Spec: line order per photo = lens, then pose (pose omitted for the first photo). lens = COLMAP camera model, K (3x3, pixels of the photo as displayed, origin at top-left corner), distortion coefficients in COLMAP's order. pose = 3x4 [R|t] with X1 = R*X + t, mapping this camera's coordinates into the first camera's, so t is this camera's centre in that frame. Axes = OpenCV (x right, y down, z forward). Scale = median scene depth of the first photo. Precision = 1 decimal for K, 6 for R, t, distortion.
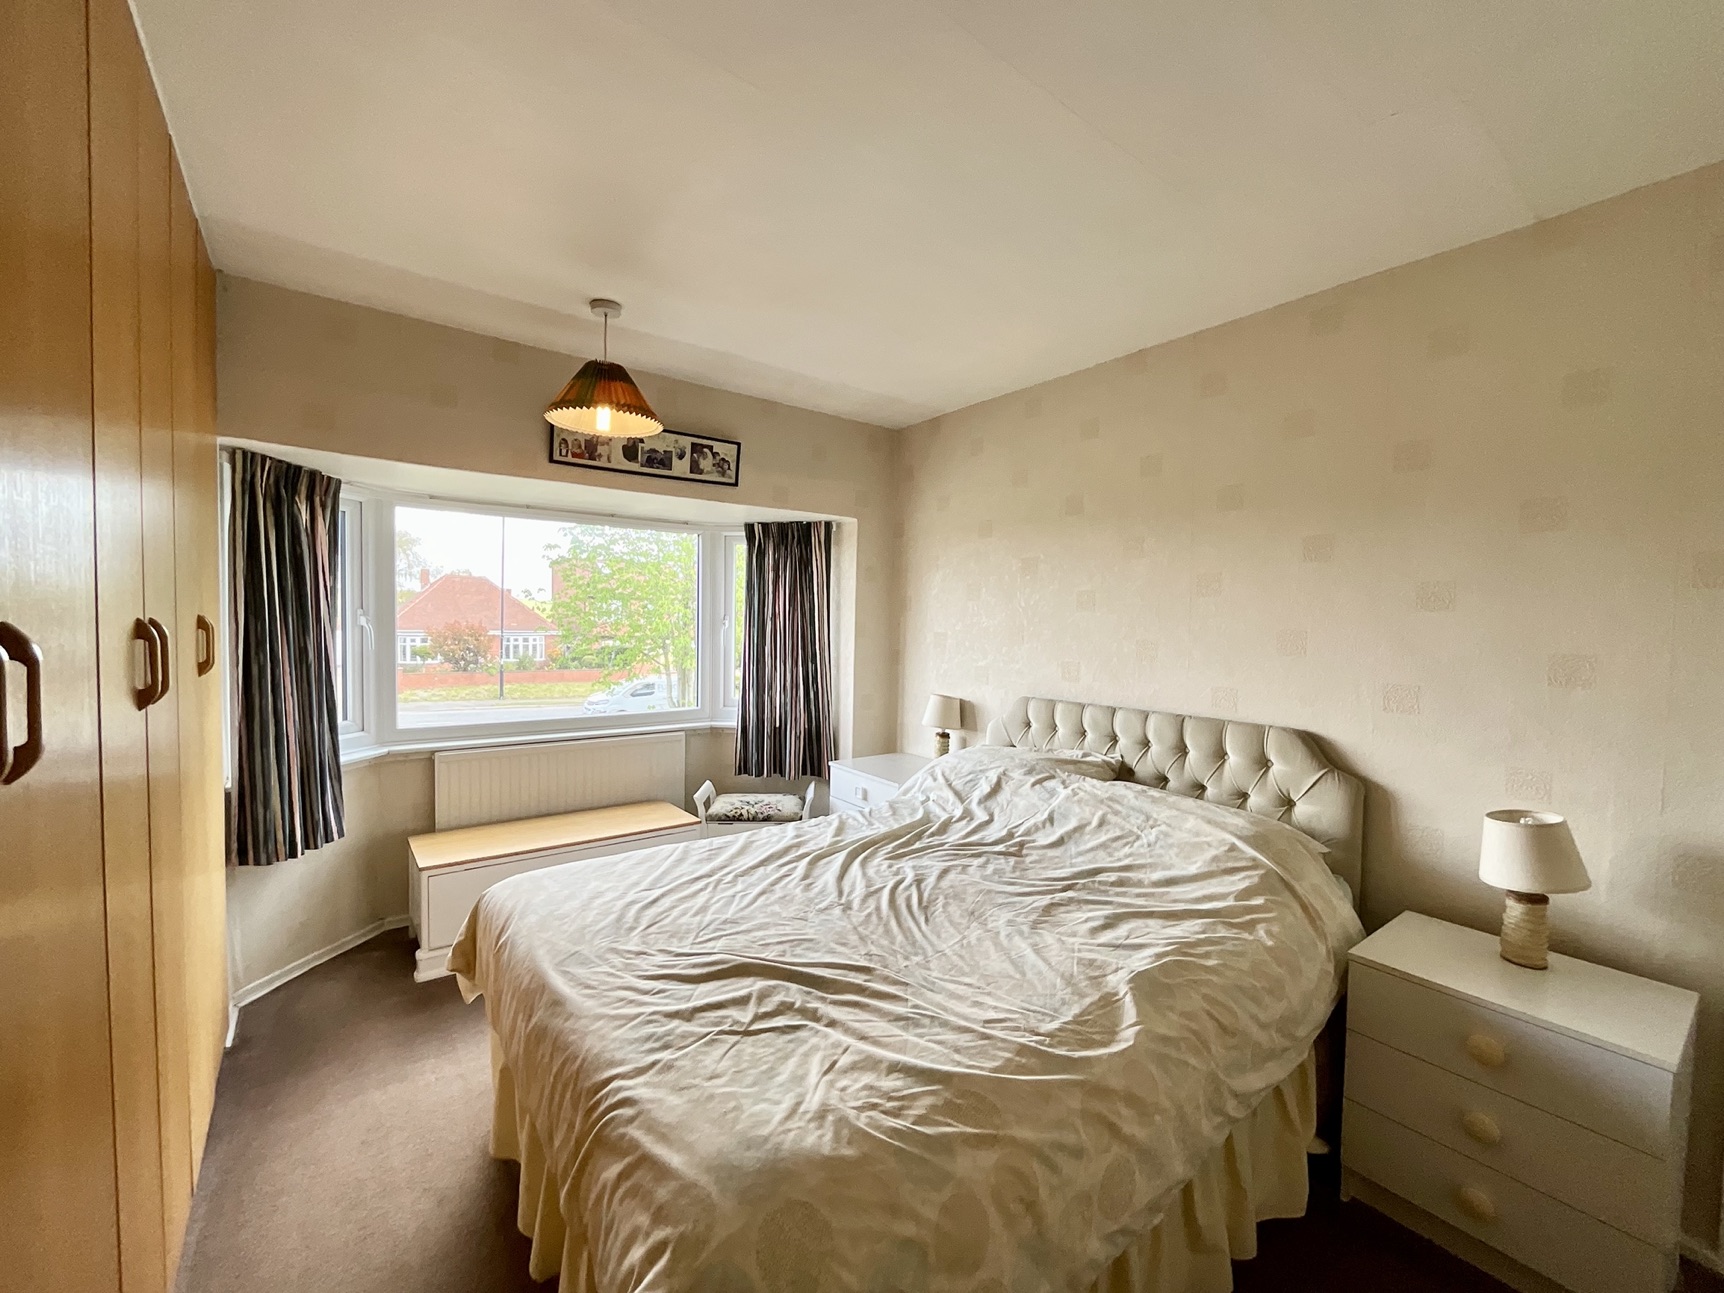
lens RADIAL K [[696.5, 0, 862.0], [0, 696.5, 646.5], [0, 0, 1]] dist [-0.015332, -0.000040]
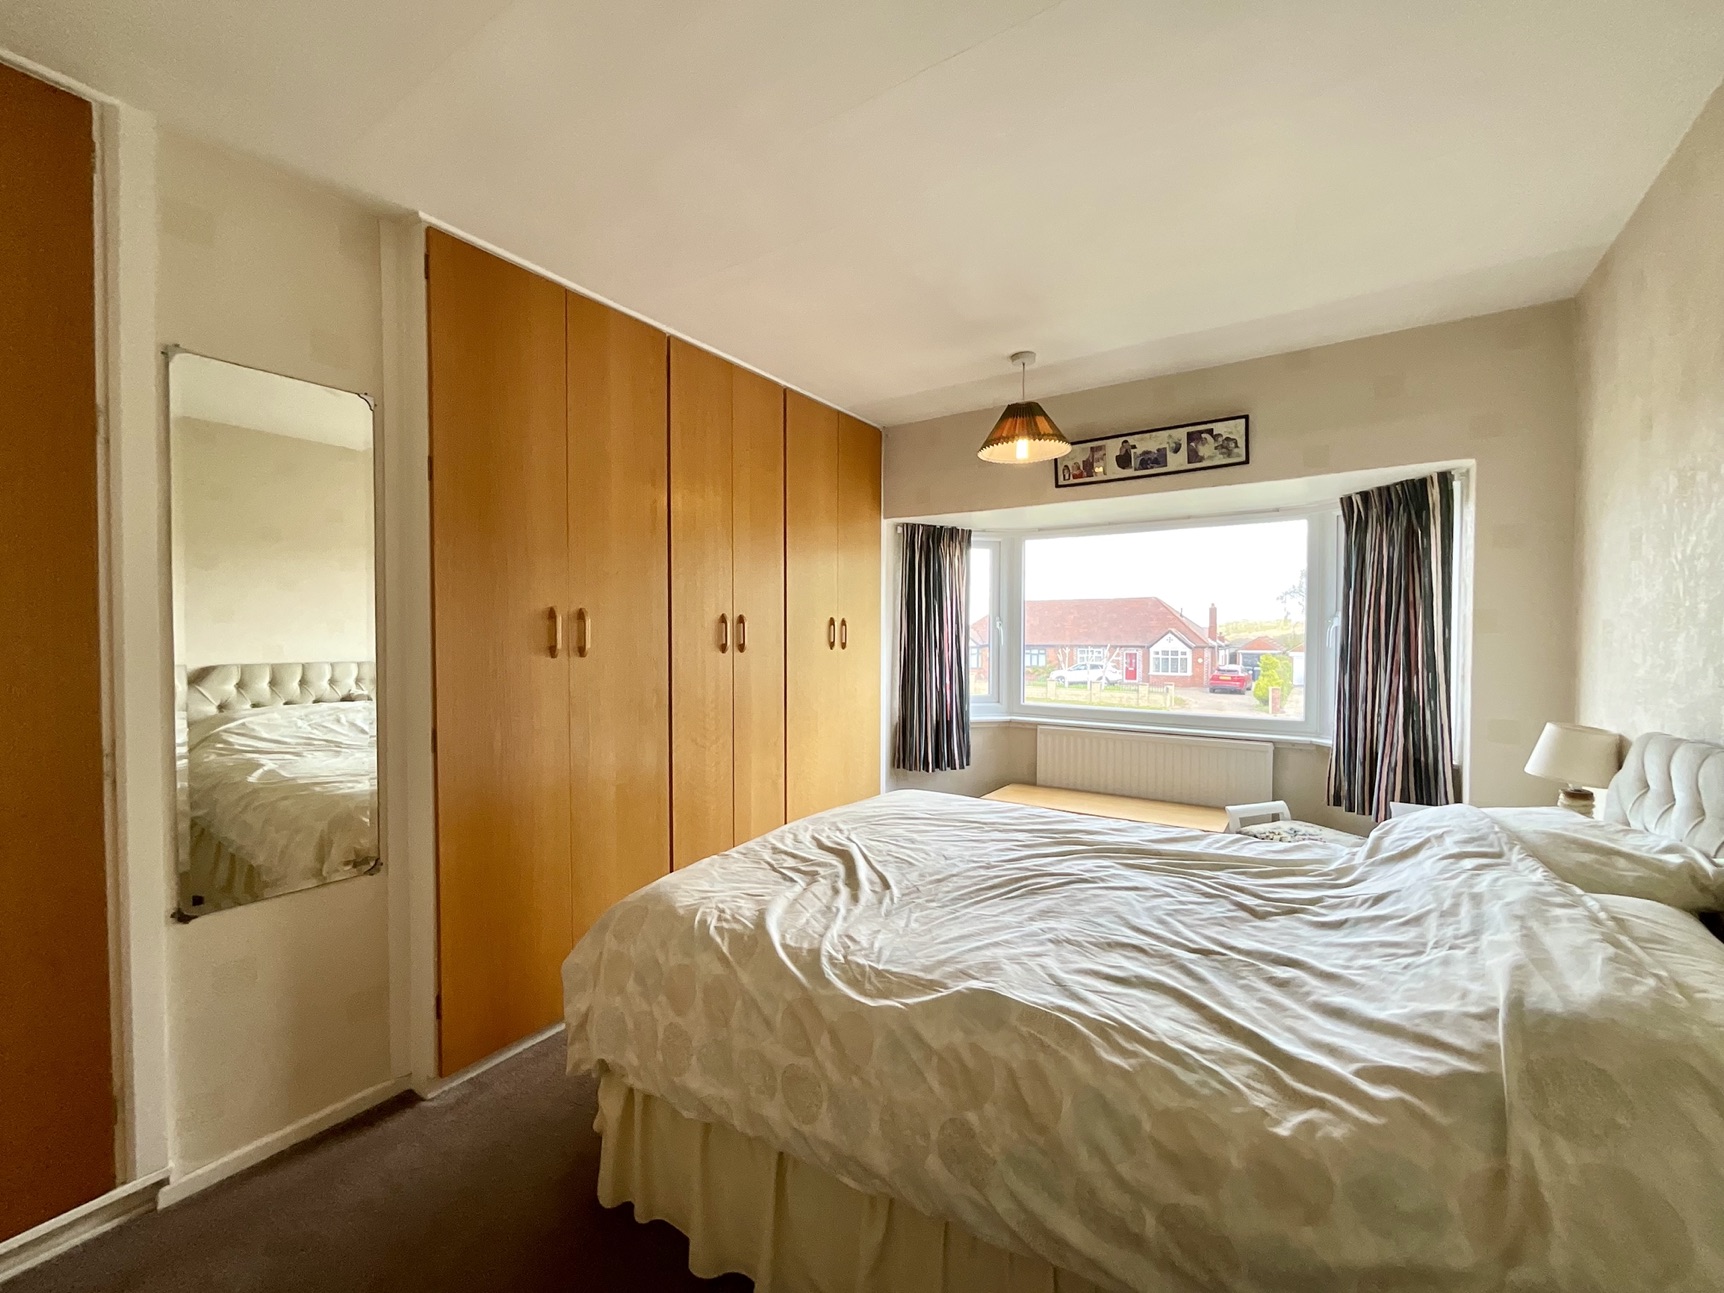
lens RADIAL K [[694.3, 0, 862.0], [0, 694.3, 646.5], [0, 0, 1]] dist [0.000290, 0.000186]
pose [[0.339989, 0.001589, -0.940428, 0.777432], [-0.031402, 0.999460, -0.009664, 0.045382], [0.939905, 0.032817, 0.339855, 0.377597]]
